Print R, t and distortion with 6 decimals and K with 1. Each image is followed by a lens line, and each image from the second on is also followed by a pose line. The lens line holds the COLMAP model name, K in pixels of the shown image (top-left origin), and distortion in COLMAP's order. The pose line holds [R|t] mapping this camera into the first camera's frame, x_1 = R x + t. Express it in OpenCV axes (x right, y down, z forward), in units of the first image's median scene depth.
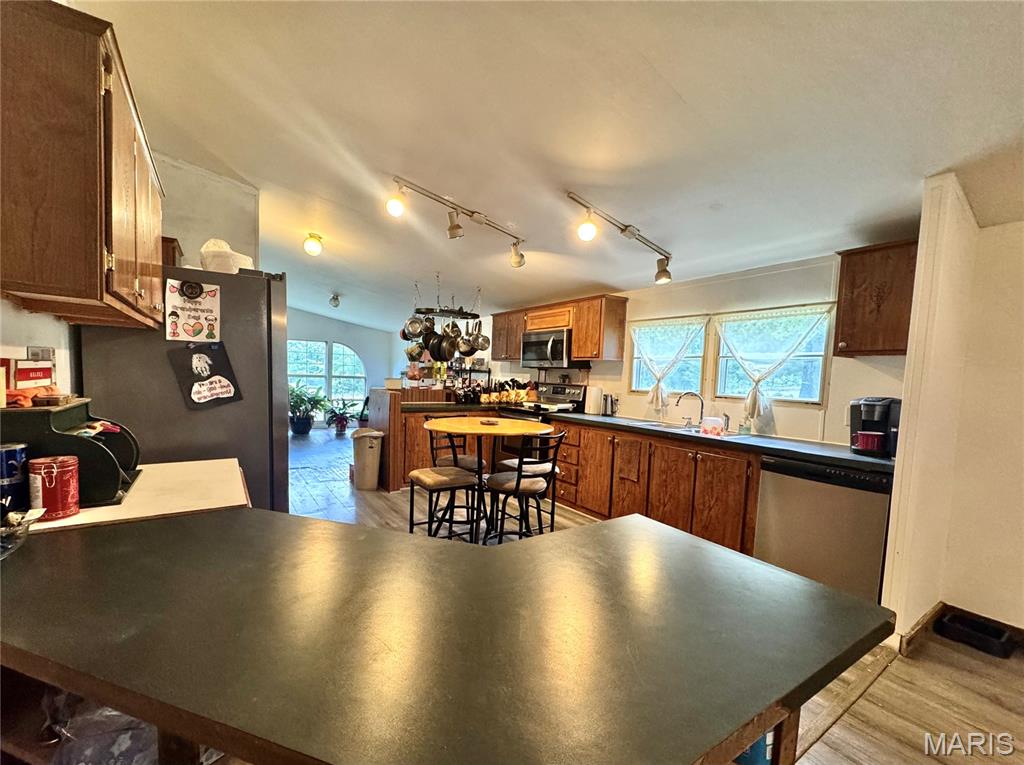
lens RADIAL K [[426.6, 0, 486.9], [0, 426.6, 401.7], [0, 0, 1]] dist [-0.001878, -0.000186]
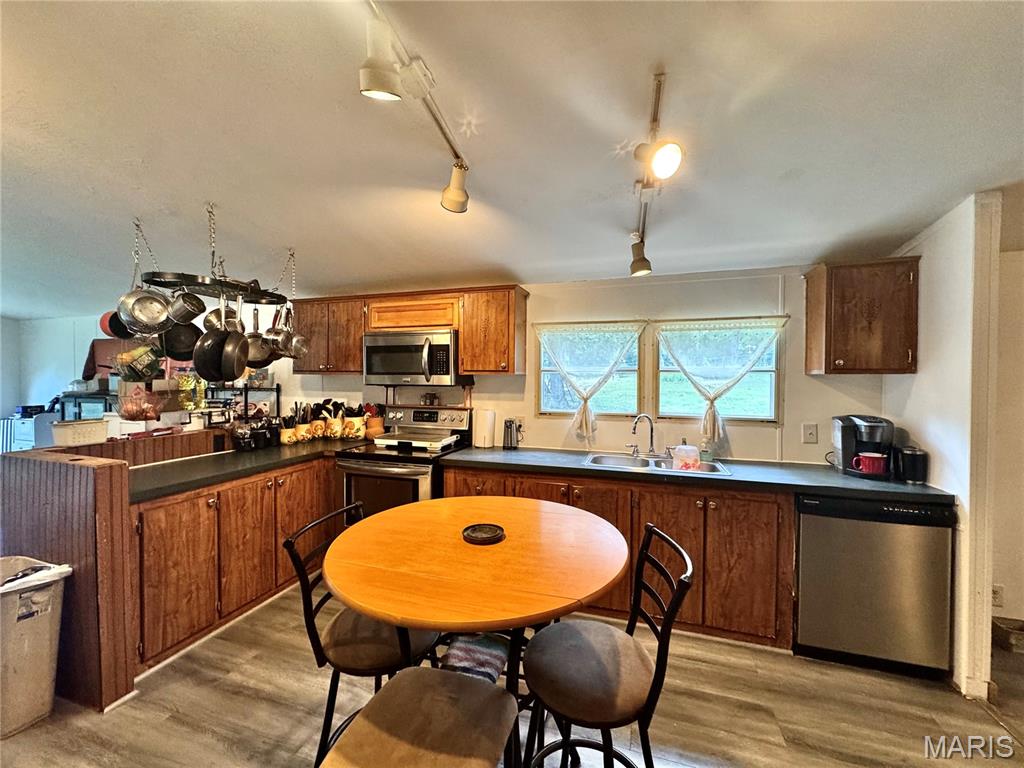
lens RADIAL K [[406.9, 0, 512.0], [0, 406.9, 384.0], [0, 0, 1]] dist [-0.002648, -0.000129]
pose [[0.768527, -0.039560, 0.638593, -0.203981], [0.063382, 0.997885, -0.014460, -0.084914], [-0.636670, 0.051588, 0.769409, 0.552840]]
